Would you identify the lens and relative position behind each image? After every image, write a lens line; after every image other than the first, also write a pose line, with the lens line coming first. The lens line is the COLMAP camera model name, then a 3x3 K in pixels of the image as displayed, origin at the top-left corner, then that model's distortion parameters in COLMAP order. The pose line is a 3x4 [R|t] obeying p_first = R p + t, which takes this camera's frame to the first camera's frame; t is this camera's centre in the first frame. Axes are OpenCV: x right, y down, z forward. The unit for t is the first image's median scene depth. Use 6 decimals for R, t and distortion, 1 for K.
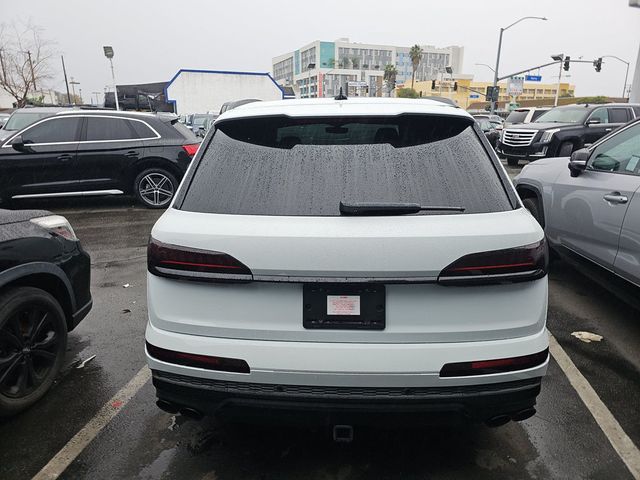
lens RADIAL K [[426.3, 0, 317.5], [0, 426.3, 231.6], [0, 0, 1]] dist [0.073465, -0.056813]
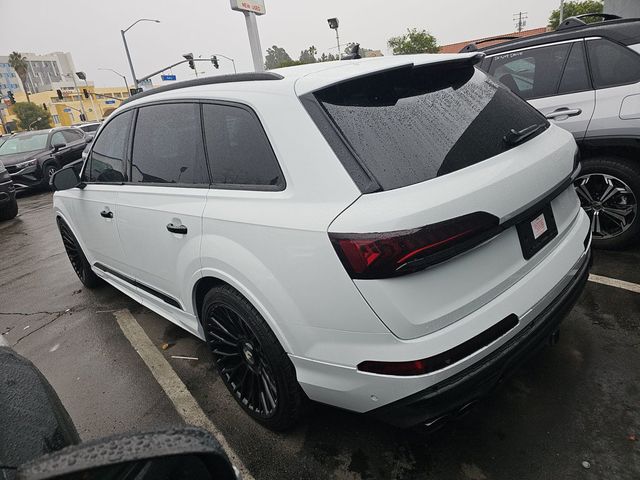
lens RADIAL K [[426.3, 0, 317.5], [0, 426.3, 231.6], [0, 0, 1]] dist [0.073465, -0.056813]
pose [[0.663224, -0.333433, 0.670042, -0.096517], [0.341905, 0.931377, 0.125055, -0.013874], [-0.665759, 0.146151, 0.731713, 0.048582]]
